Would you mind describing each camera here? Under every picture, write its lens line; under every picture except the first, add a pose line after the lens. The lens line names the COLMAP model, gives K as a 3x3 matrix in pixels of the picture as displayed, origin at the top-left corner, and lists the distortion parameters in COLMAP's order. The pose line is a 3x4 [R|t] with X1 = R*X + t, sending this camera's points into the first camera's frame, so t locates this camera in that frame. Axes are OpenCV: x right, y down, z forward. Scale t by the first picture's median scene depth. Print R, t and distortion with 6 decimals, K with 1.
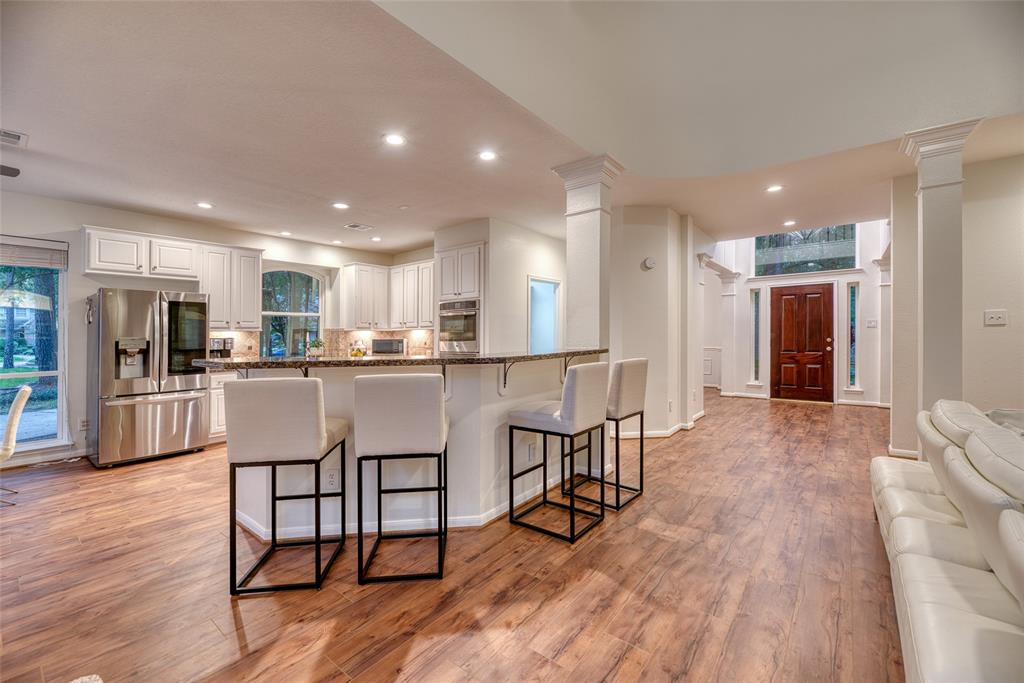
lens RADIAL K [[415.2, 0, 506.2], [0, 415.2, 310.5], [0, 0, 1]] dist [-0.000520, -0.000189]
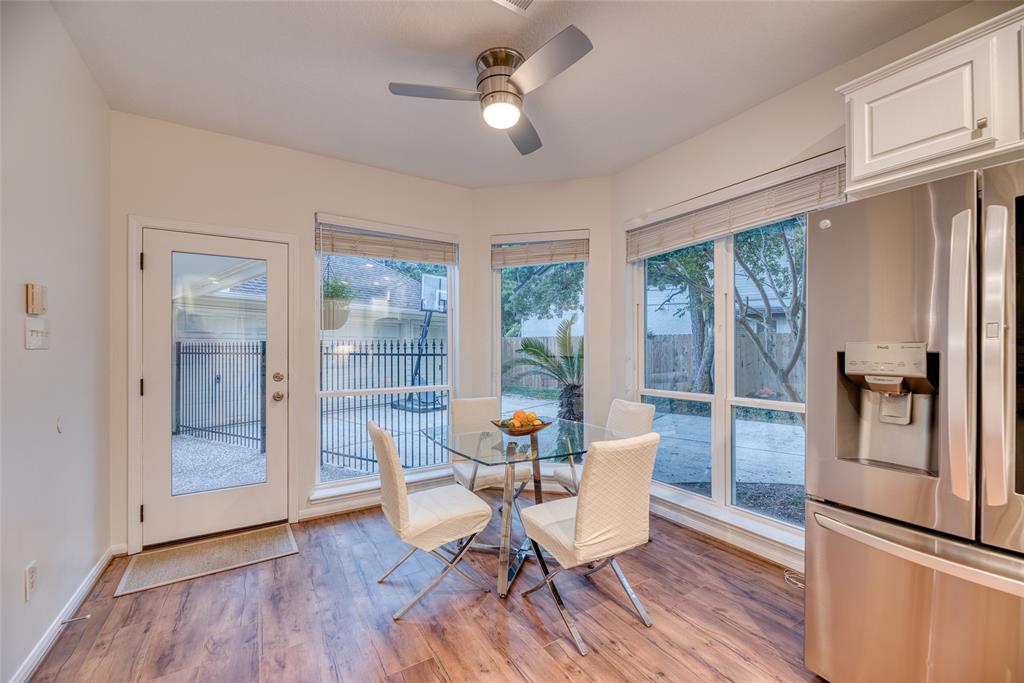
lens RADIAL K [[413.3, 0, 513.1], [0, 413.3, 357.5], [0, 0, 1]] dist [-0.001809, -0.000244]
pose [[-0.326554, 0.016318, -0.945038, -0.452569], [0.043662, 0.999044, 0.002164, 0.057615], [0.944170, -0.040556, -0.326954, 0.745638]]
